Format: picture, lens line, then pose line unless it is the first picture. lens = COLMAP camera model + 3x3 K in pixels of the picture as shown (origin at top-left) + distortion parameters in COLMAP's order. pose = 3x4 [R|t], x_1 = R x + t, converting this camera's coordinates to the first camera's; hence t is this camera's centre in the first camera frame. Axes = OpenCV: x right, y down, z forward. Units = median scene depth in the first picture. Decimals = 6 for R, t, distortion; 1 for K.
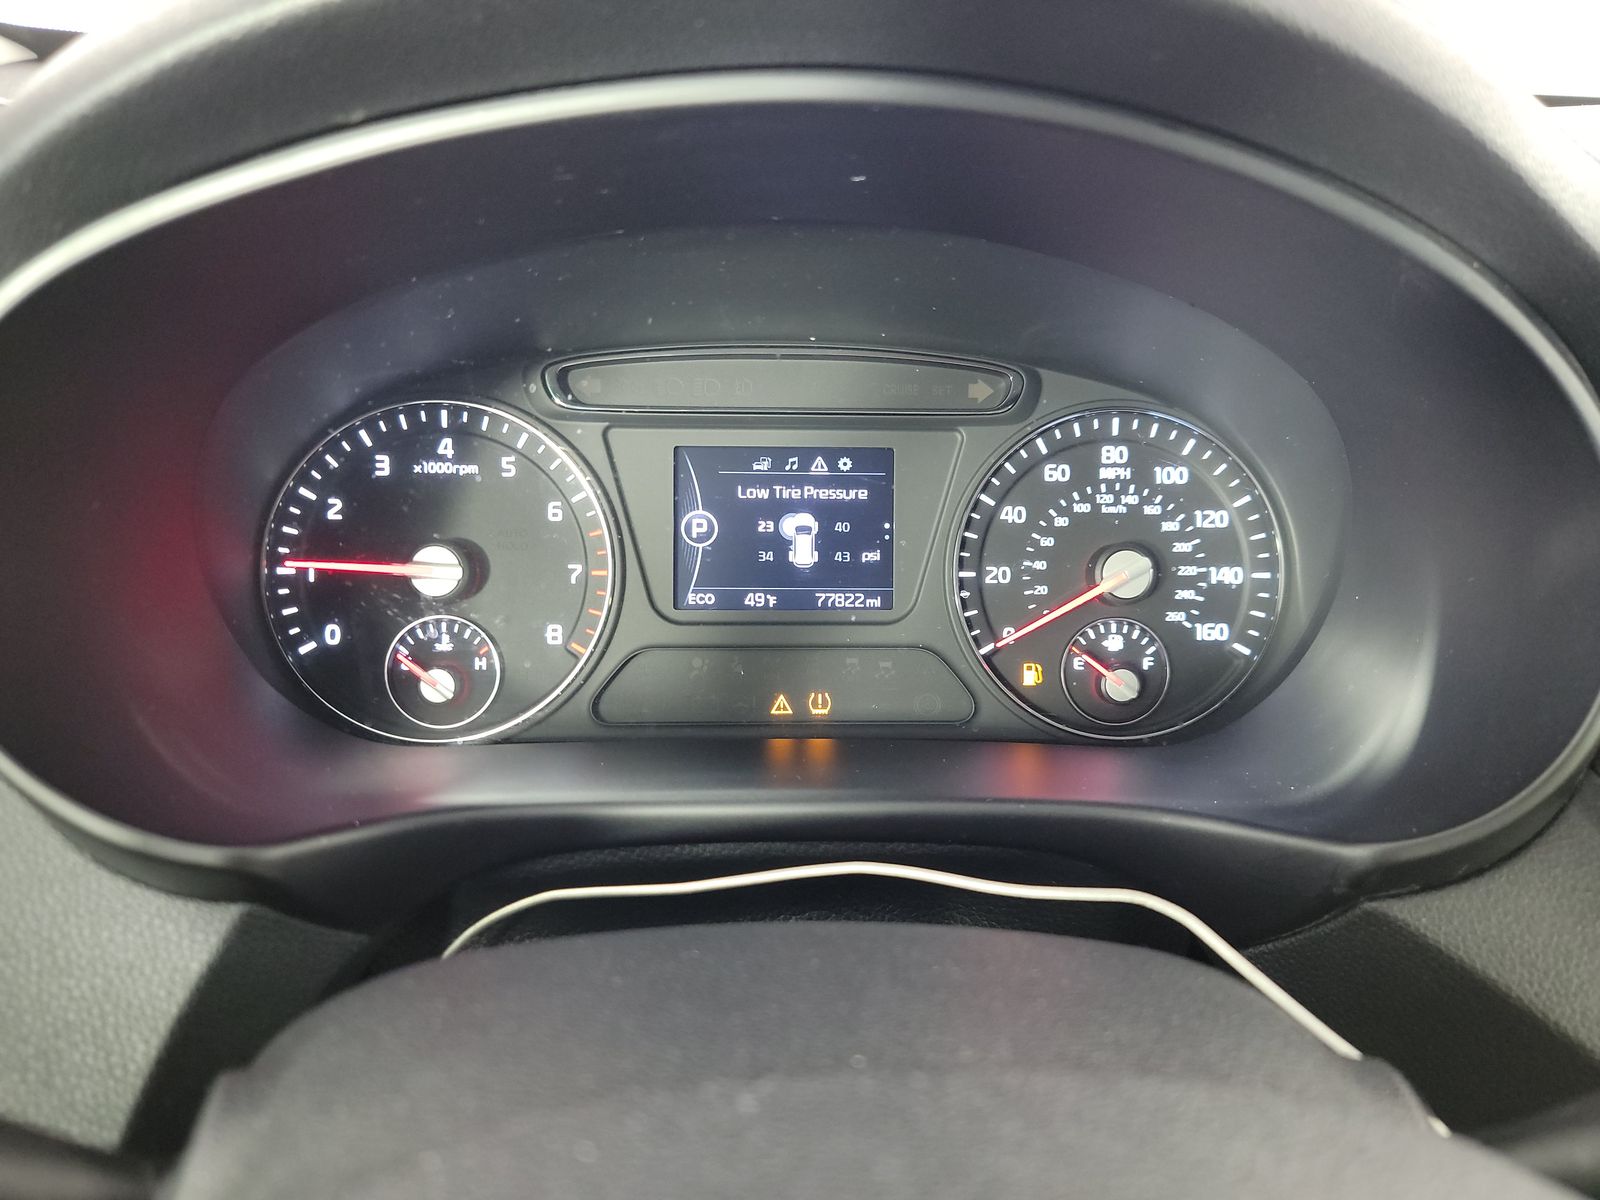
lens RADIAL K [[1148.2, 0, 804.3], [0, 1148.2, 604.5], [0, 0, 1]] dist [0.003647, -0.003022]
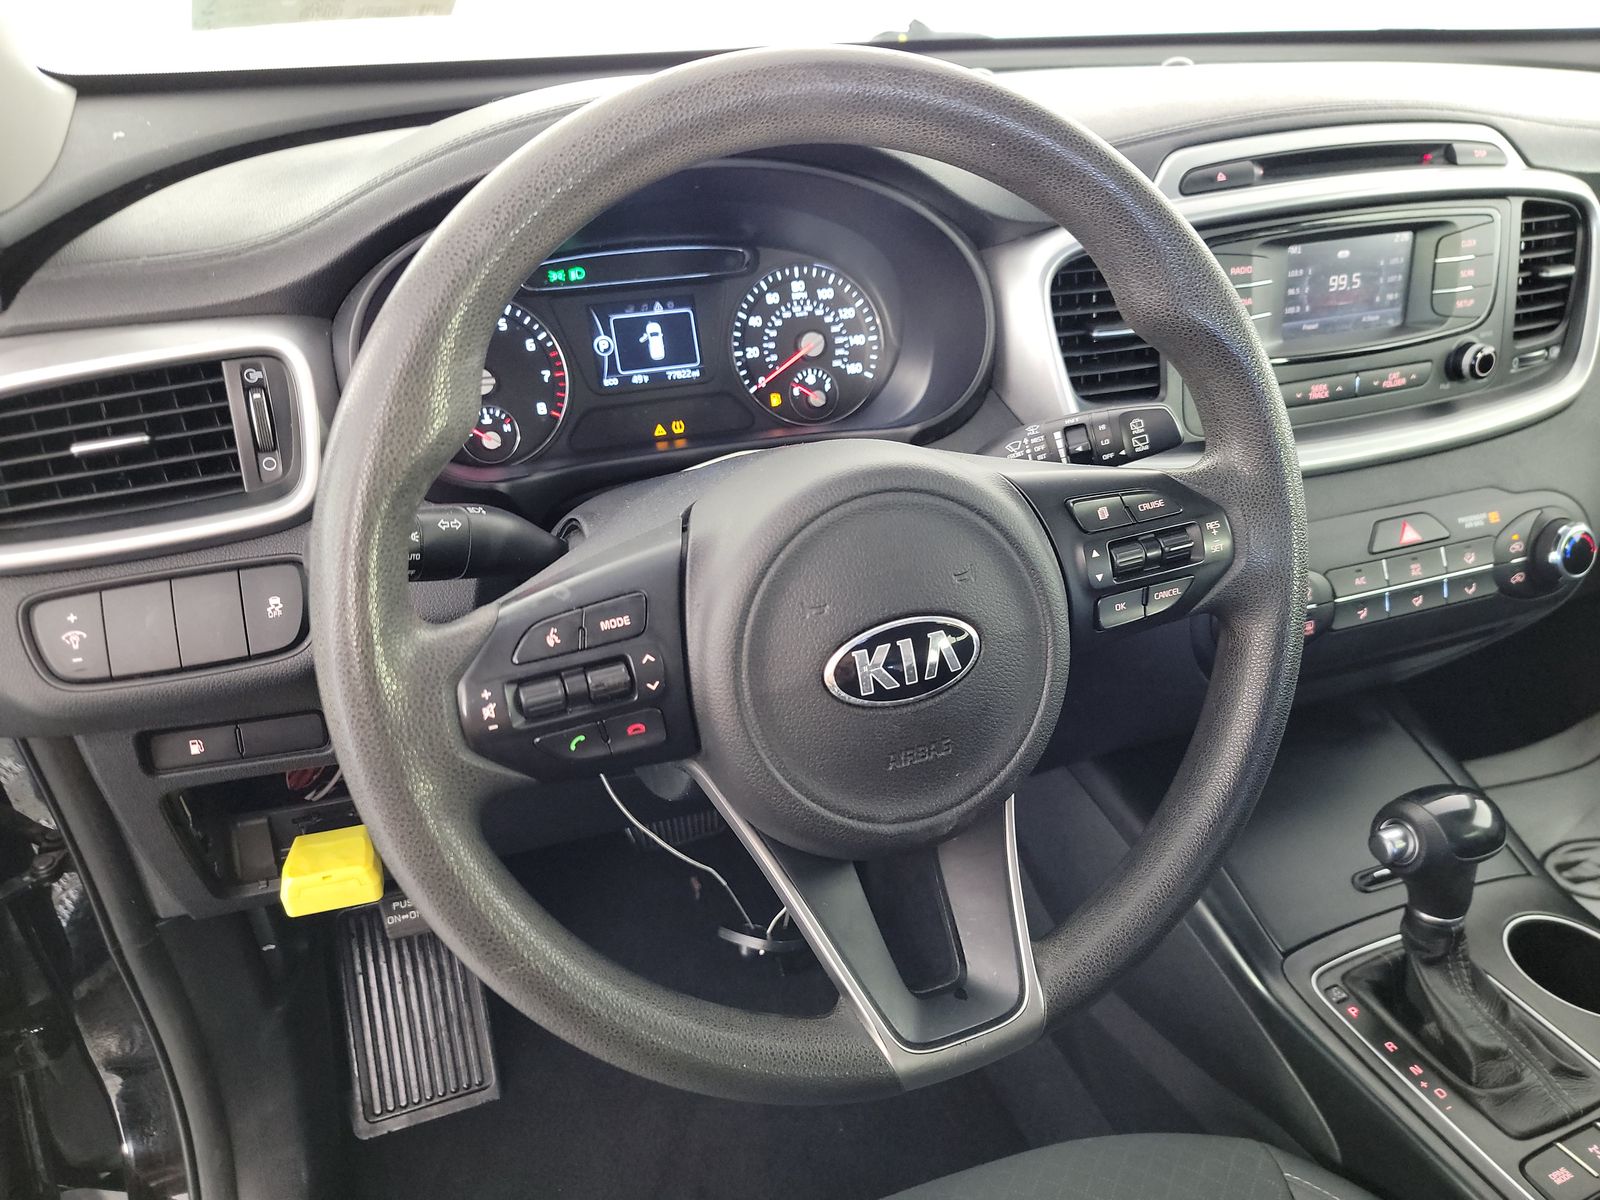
lens RADIAL K [[1148.2, 0, 804.3], [0, 1148.2, 604.5], [0, 0, 1]] dist [0.003647, -0.003022]
pose [[0.941692, -0.178982, 0.284924, -0.402166], [0.141127, 0.978802, 0.148423, 0.121472], [-0.305450, -0.099558, 0.946989, -0.990848]]
